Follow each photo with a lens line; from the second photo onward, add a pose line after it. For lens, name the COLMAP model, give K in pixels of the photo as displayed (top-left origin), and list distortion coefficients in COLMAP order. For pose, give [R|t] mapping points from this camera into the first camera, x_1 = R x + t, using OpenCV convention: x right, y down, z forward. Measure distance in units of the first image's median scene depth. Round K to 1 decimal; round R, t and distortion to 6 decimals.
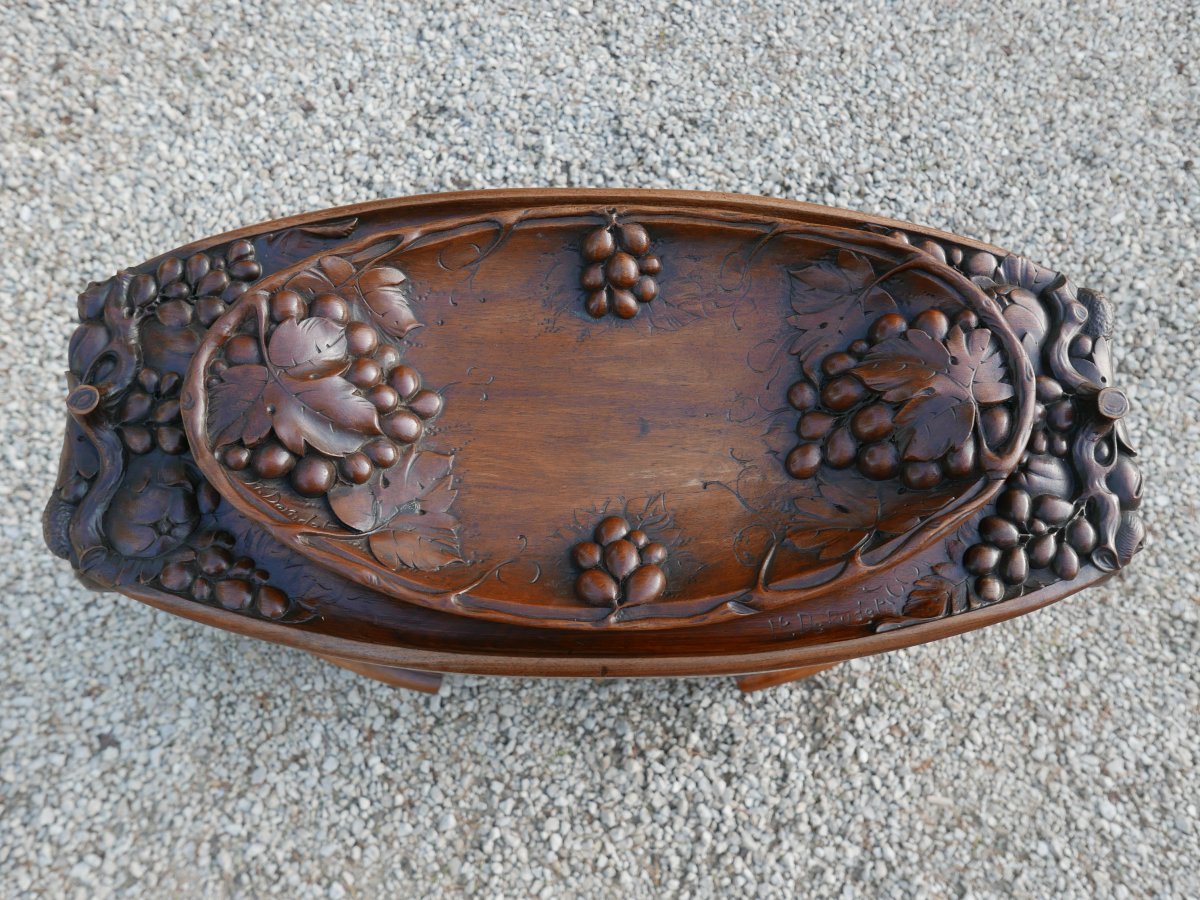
lens RADIAL K [[864.1, 0, 602.5], [0, 864.1, 451.7], [0, 0, 1]] dist [-0.019990, 0.004714]
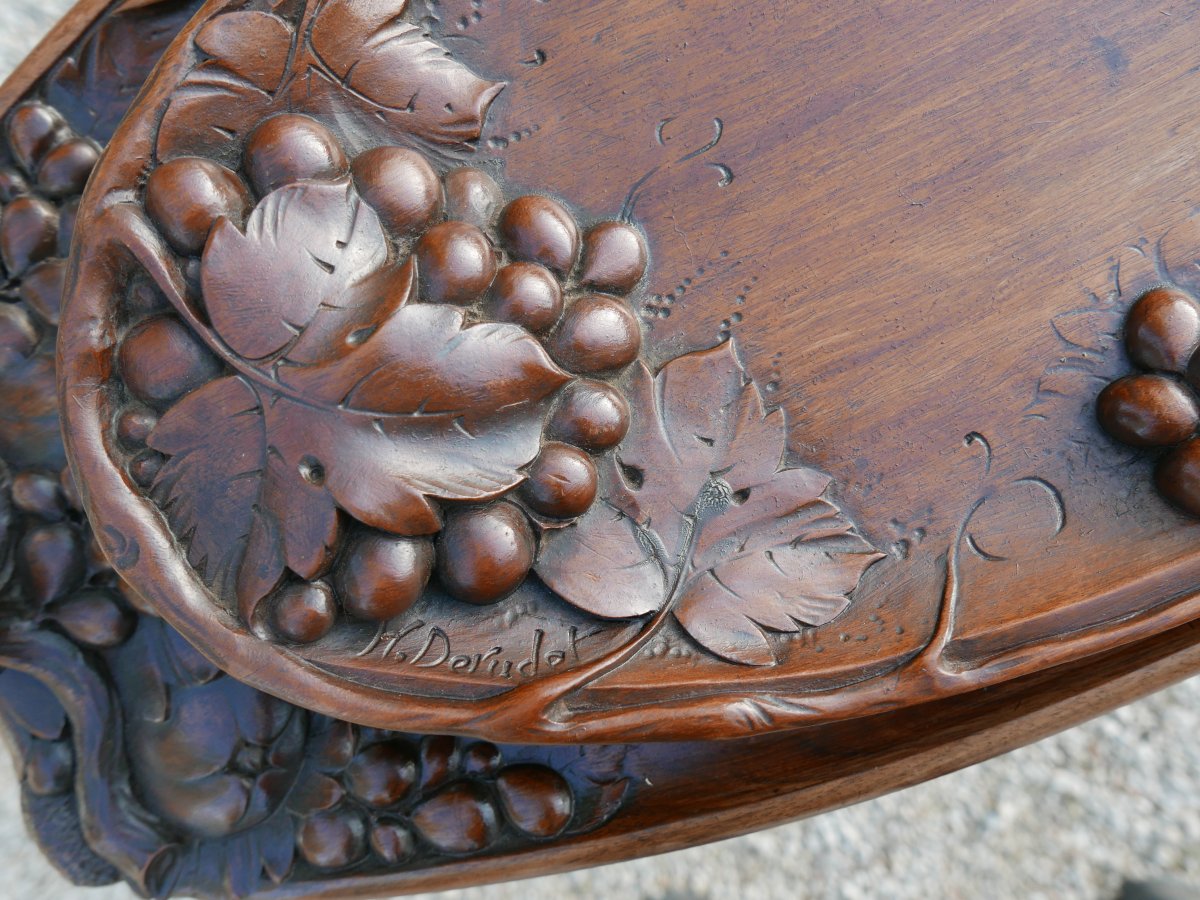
lens RADIAL K [[864.1, 0, 599.0], [0, 864.1, 438.7], [0, 0, 1]] dist [-0.019990, 0.004714]
pose [[0.889070, -0.441357, -0.121484, -0.101631], [0.457574, 0.849033, 0.264140, -0.048041], [-0.013436, -0.290426, 0.956803, 0.295991]]
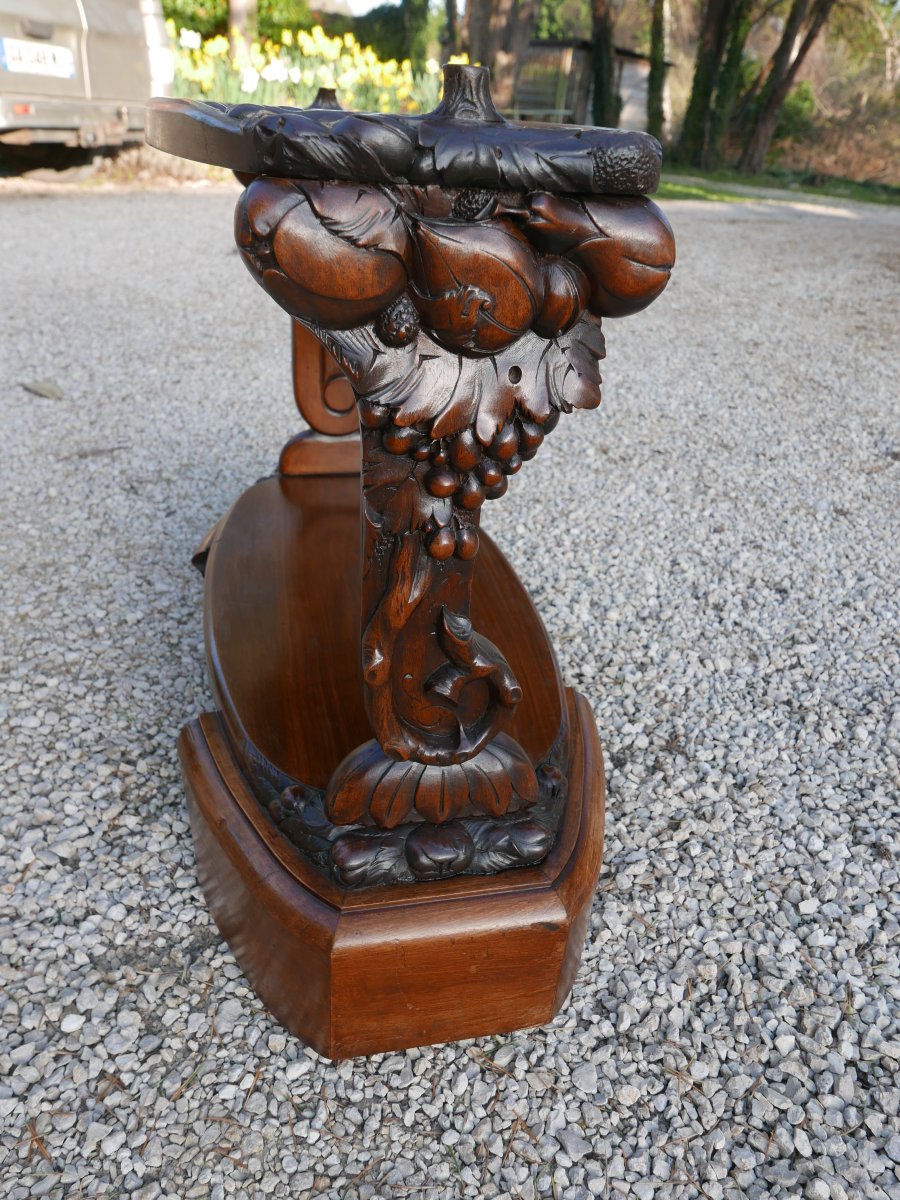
lens RADIAL K [[864.1, 0, 453.8], [0, 864.1, 606.3], [0, 0, 1]] dist [-0.019990, 0.004714]
pose [[0.219365, 0.466370, -0.856958, 0.723152], [-0.953429, 0.288838, -0.086869, 0.073190], [0.207009, 0.836105, 0.508012, 0.513386]]
